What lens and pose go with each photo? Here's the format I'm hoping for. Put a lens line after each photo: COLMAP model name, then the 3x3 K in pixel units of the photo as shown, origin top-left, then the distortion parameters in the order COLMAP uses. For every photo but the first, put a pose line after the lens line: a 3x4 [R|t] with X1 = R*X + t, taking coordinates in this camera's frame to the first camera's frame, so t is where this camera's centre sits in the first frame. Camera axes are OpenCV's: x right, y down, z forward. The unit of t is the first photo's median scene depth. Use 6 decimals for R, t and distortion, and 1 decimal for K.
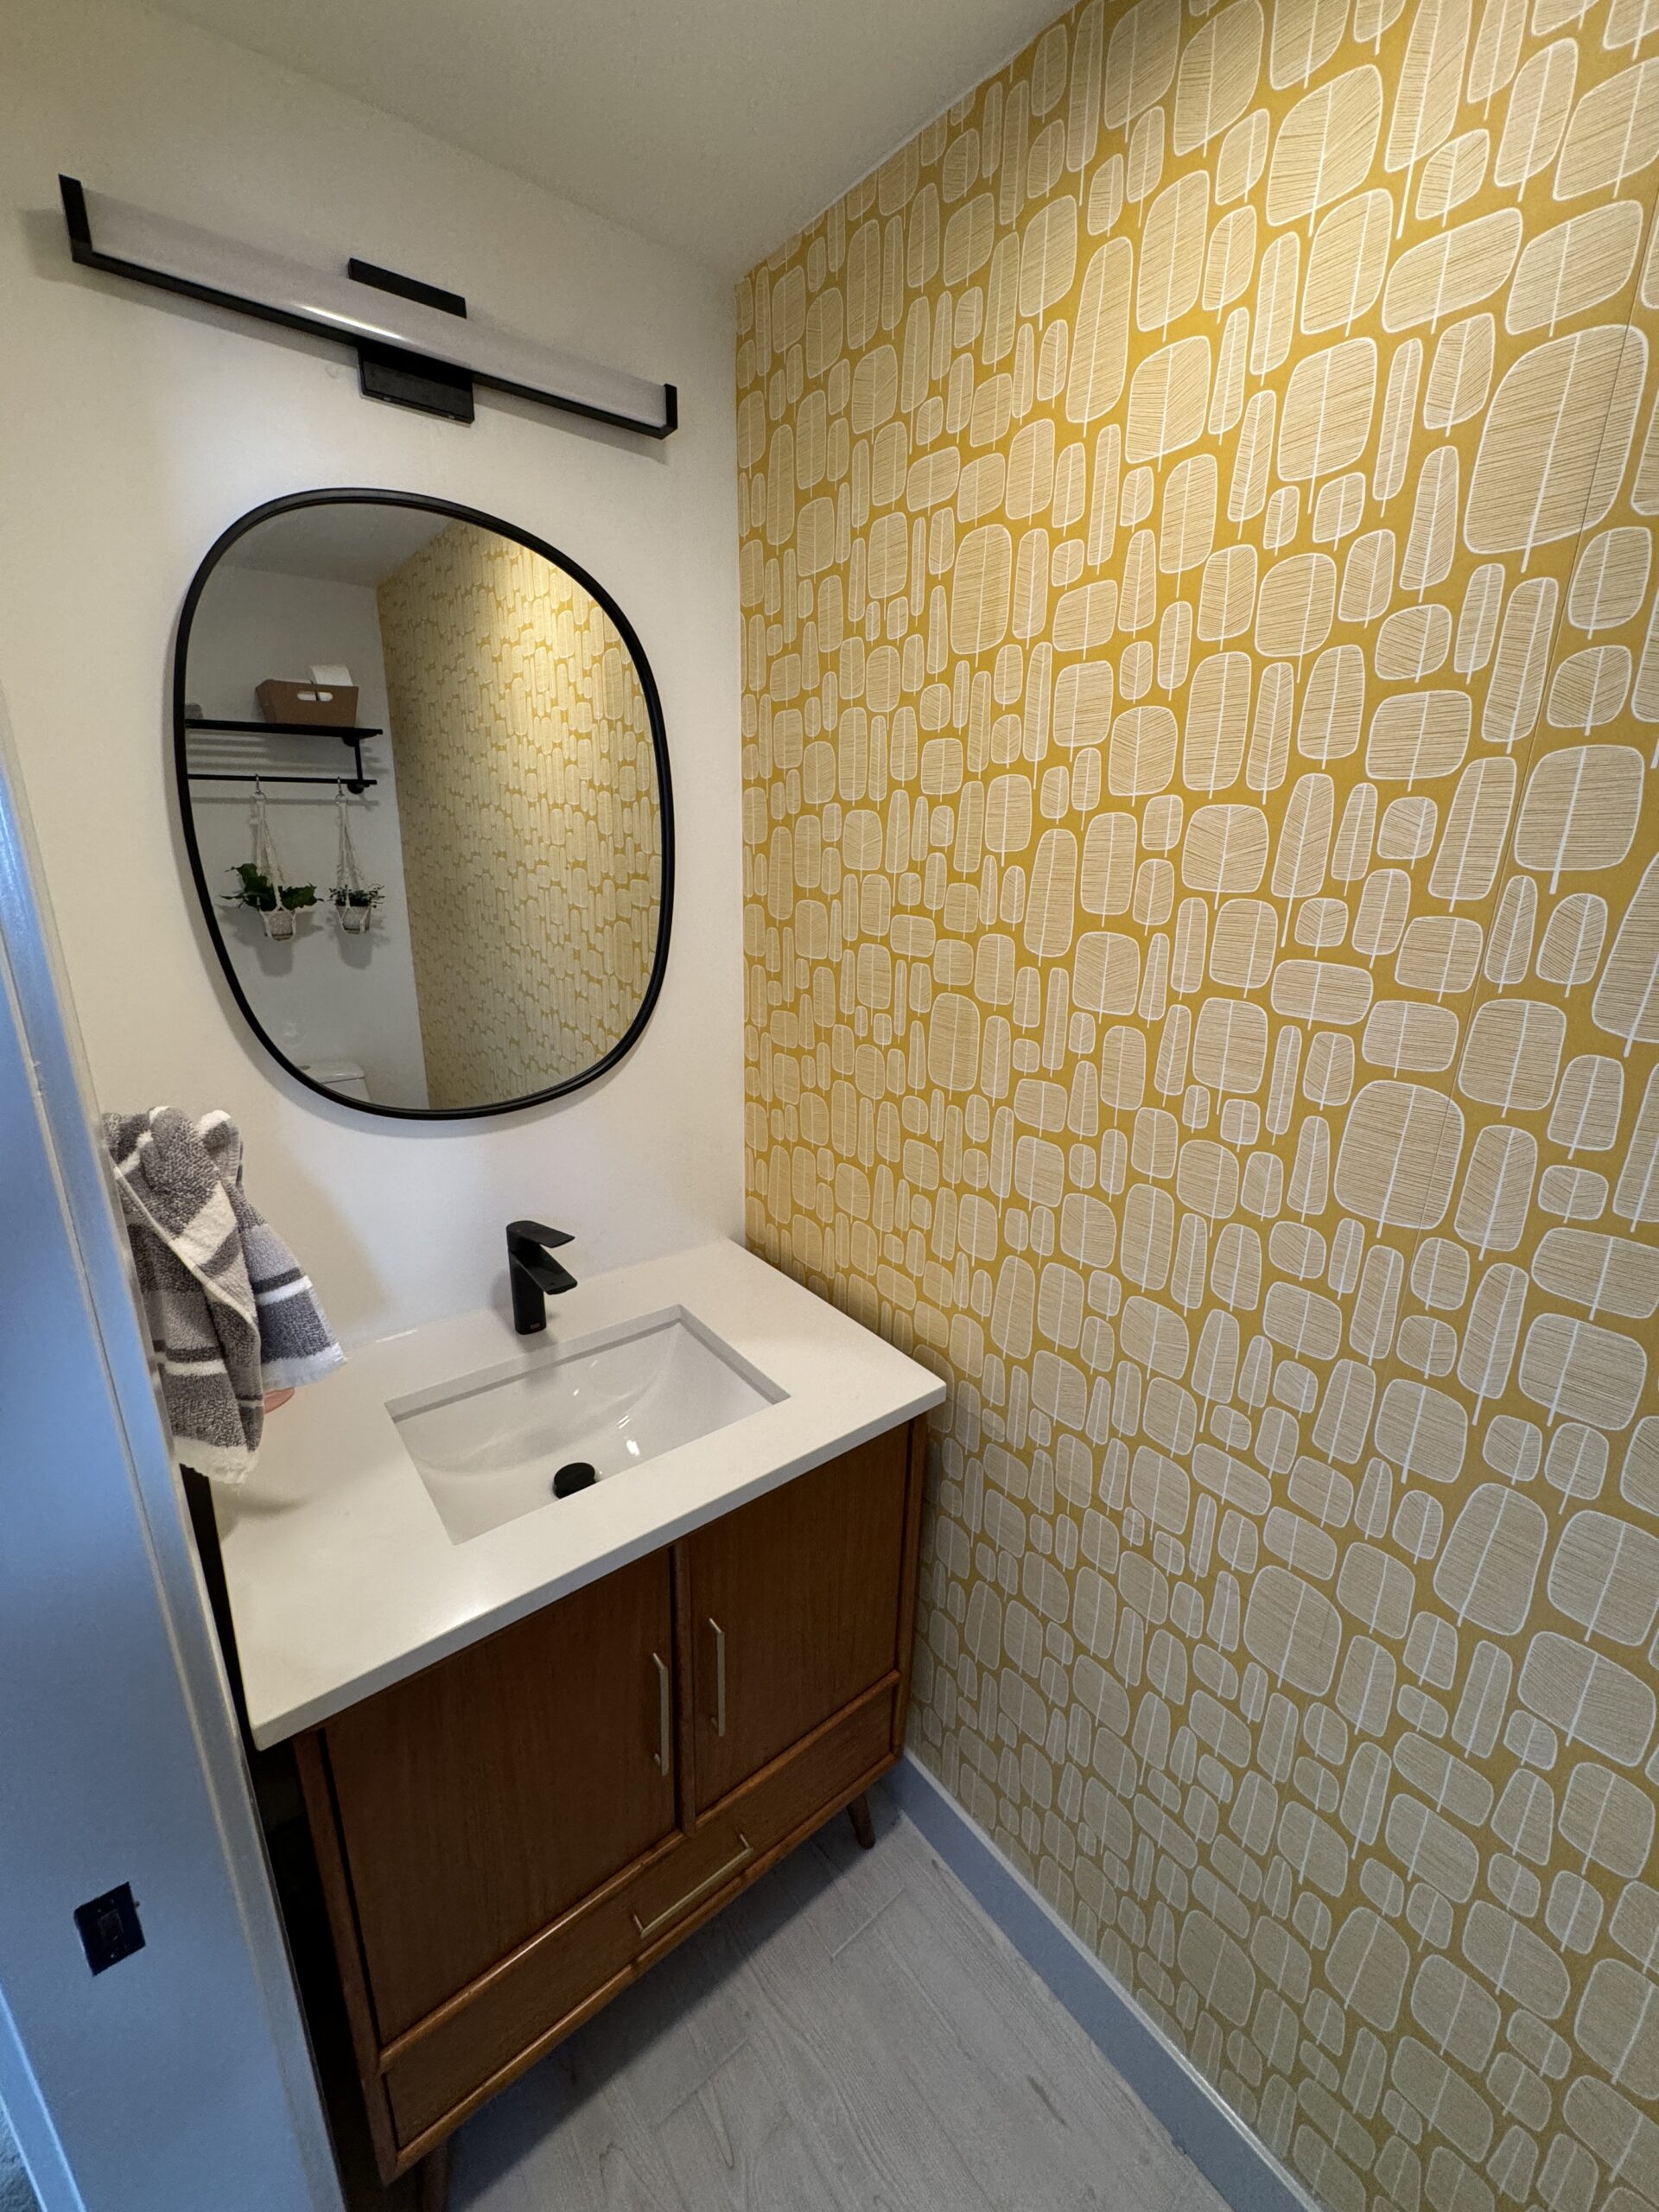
lens RADIAL K [[879.7, 0, 970.6], [0, 879.7, 1142.2], [0, 0, 1]] dist [-0.000810, -0.000153]
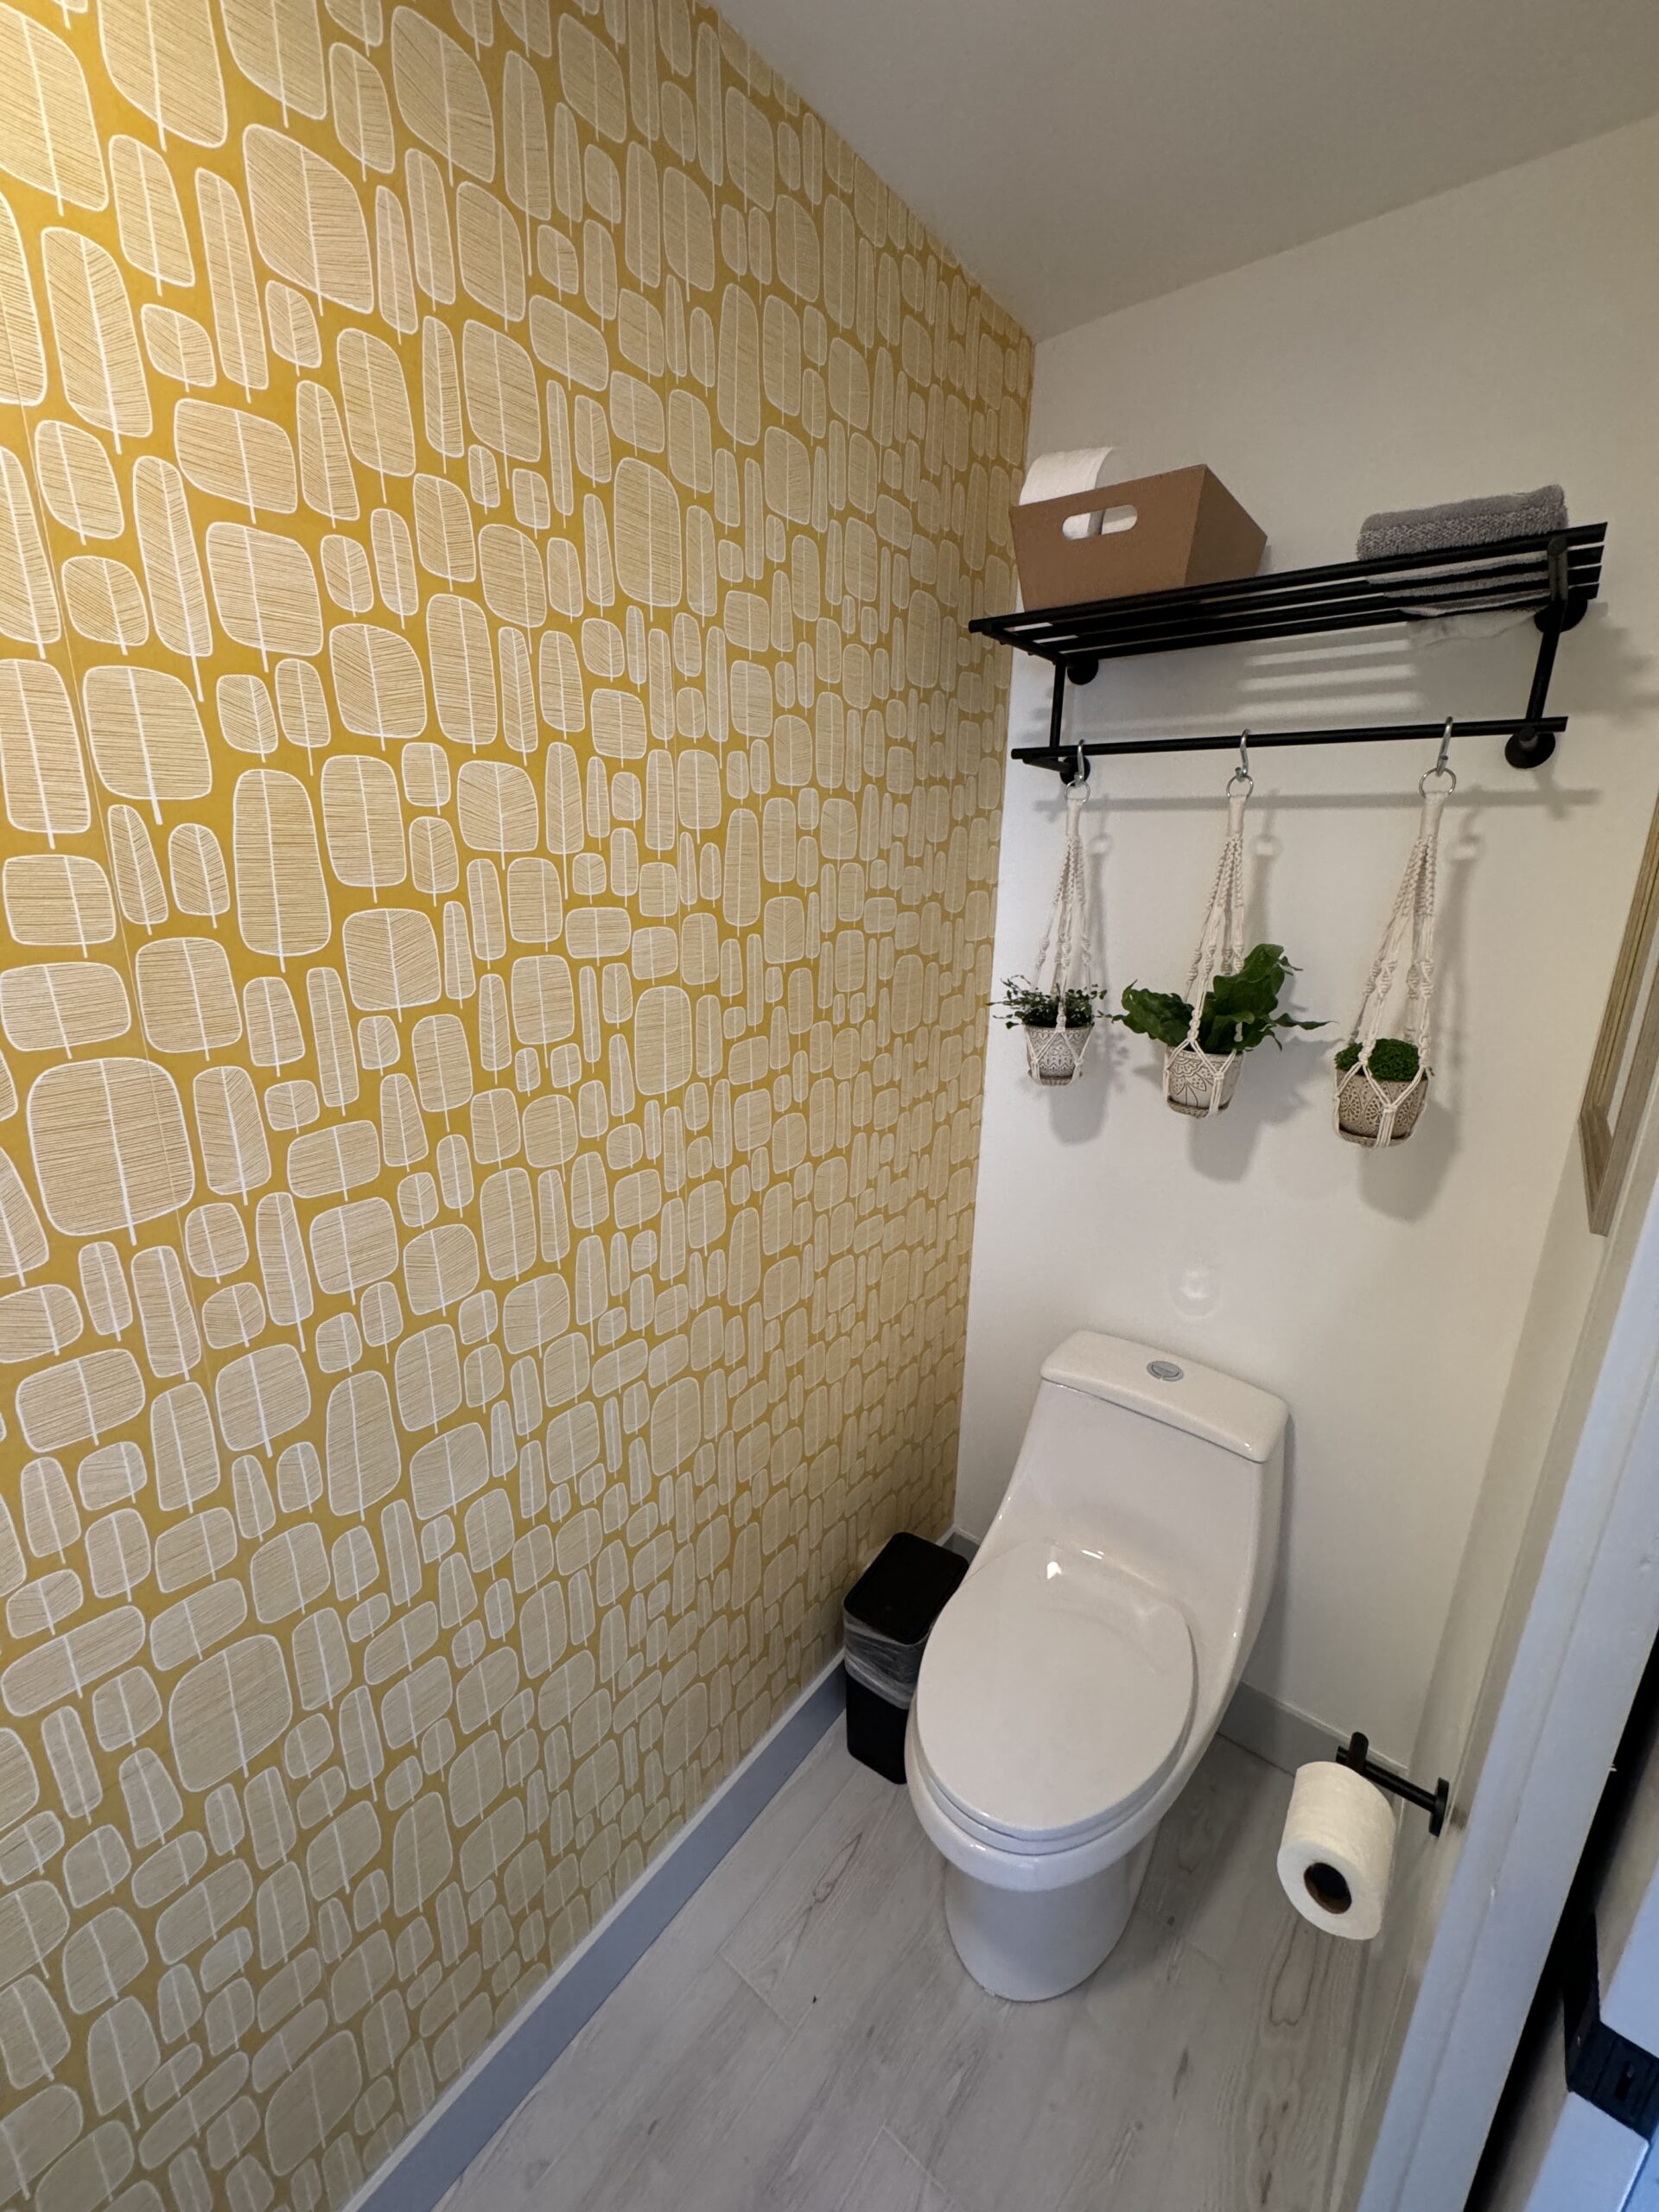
lens RADIAL K [[886.8, 0, 836.9], [0, 886.8, 1110.8], [0, 0, 1]] dist [-0.003238, 0.000899]
pose [[-0.158902, -0.330318, 0.930398, -0.783046], [0.256663, 0.896150, 0.361994, -0.284957], [-0.953349, 0.296320, -0.057620, 0.780116]]
